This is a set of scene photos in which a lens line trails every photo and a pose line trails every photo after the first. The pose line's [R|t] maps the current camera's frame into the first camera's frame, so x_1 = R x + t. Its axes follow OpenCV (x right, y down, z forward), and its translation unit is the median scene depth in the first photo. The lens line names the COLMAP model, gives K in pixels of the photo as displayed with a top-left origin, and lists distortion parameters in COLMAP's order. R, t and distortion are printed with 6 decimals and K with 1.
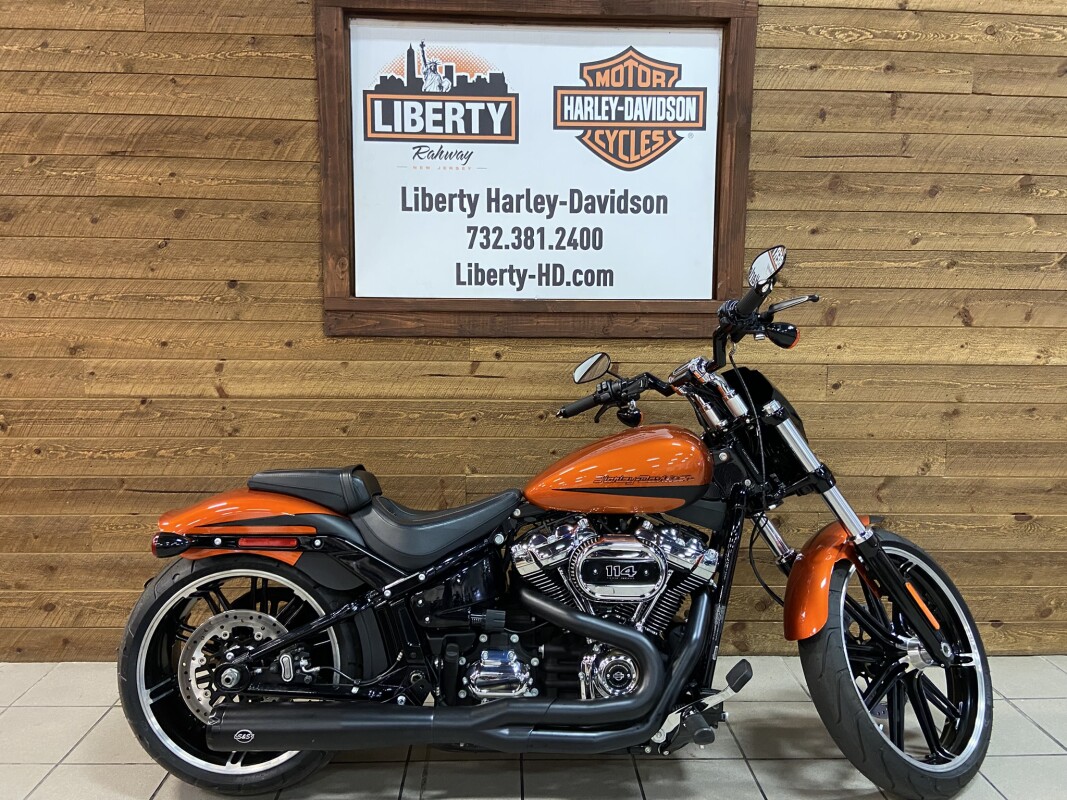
lens RADIAL K [[796.1, 0, 538.2], [0, 796.1, 390.6], [0, 0, 1]] dist [0.082865, -0.103759]
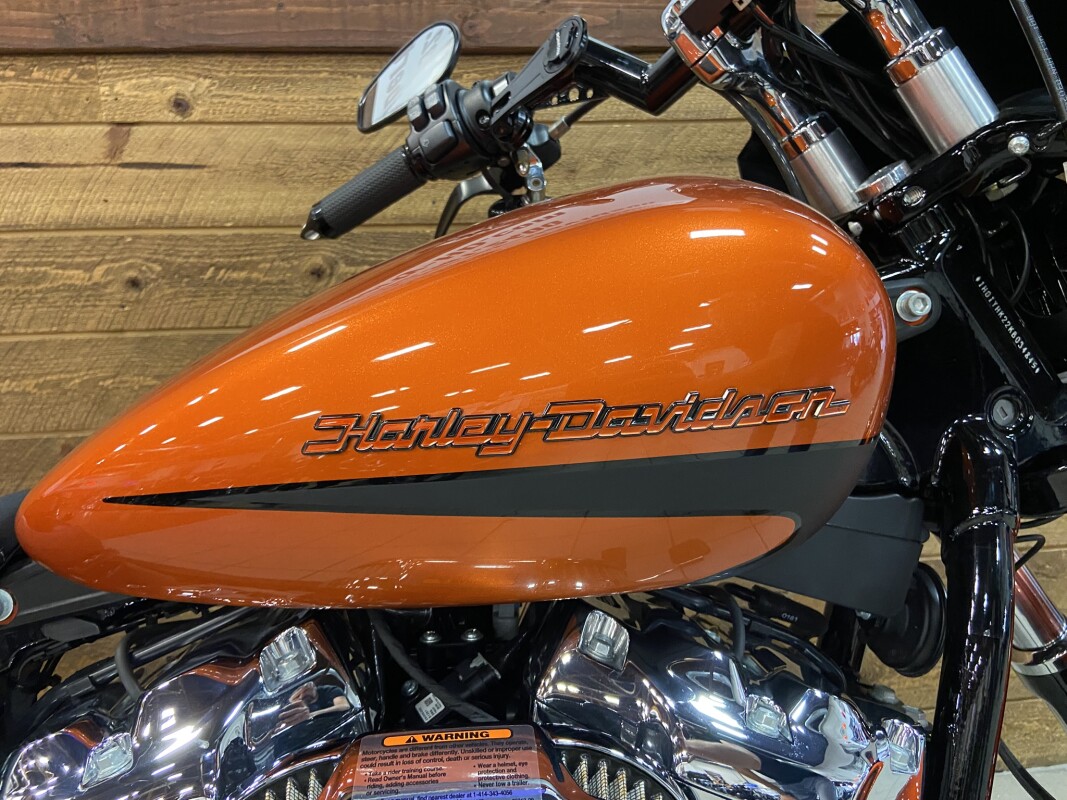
lens RADIAL K [[796.1, 0, 542.4], [0, 796.1, 398.3], [0, 0, 1]] dist [0.082865, -0.103759]
pose [[0.996178, -0.048879, 0.072384, 0.083533], [0.042547, 0.995336, 0.086581, 0.066464], [-0.076279, -0.083171, 0.993612, 0.610378]]
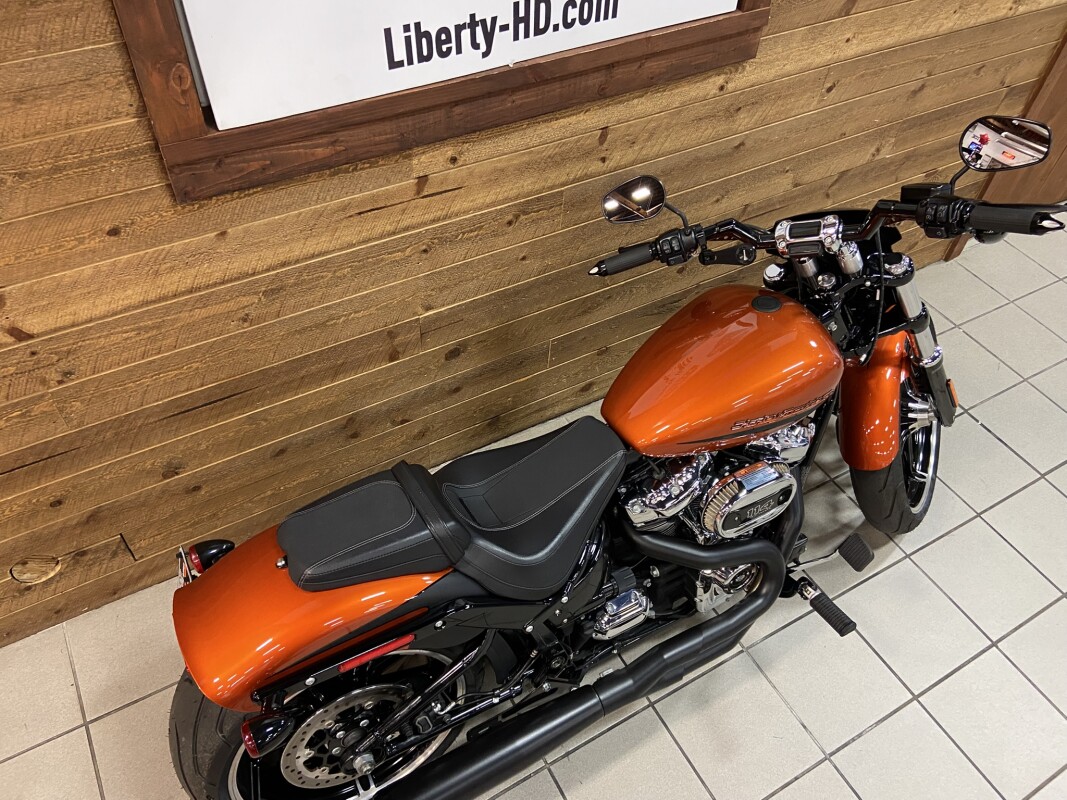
lens RADIAL K [[796.1, 0, 500.7], [0, 796.1, 386.7], [0, 0, 1]] dist [0.082865, -0.103759]
pose [[0.889553, -0.323982, 0.322072, -0.289289], [0.023039, 0.735932, 0.676663, -0.352286], [-0.456250, -0.594508, 0.662115, 0.448954]]
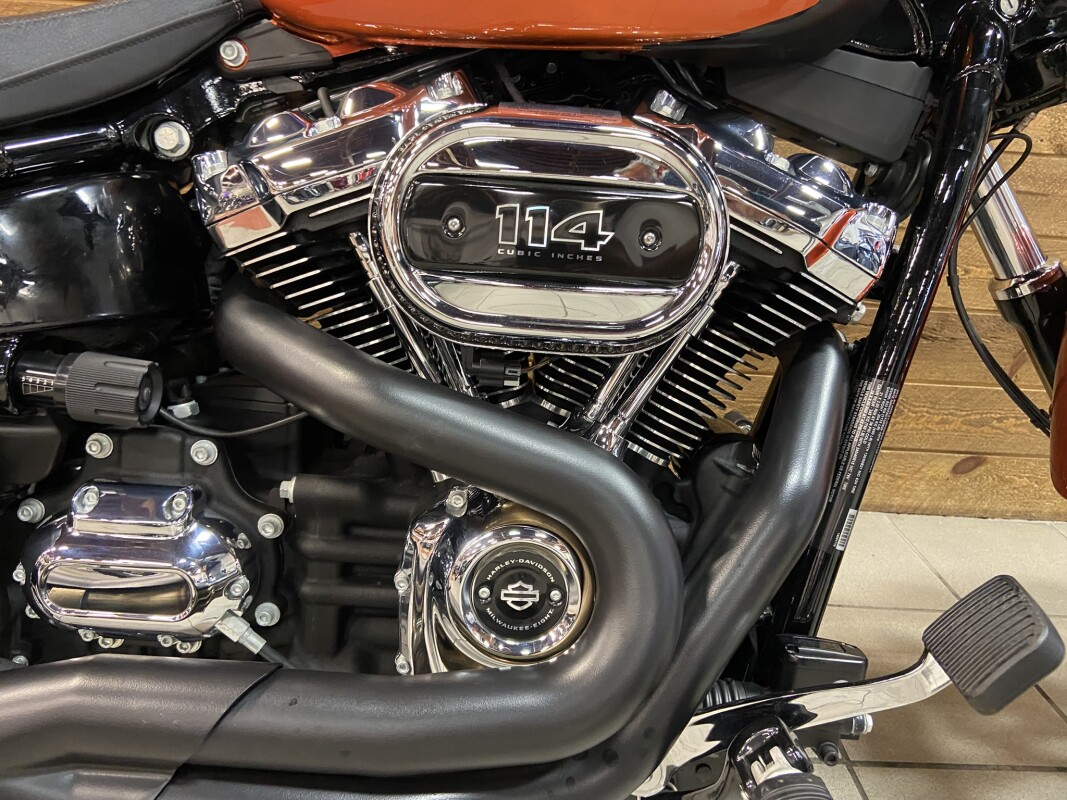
lens RADIAL K [[796.1, 0, 527.4], [0, 796.1, 399.9], [0, 0, 1]] dist [0.082865, -0.103759]
pose [[0.998393, 0.055945, -0.009026, 0.072622], [-0.052404, 0.972099, 0.228642, 0.159078], [0.021565, -0.227802, 0.973469, 0.529077]]
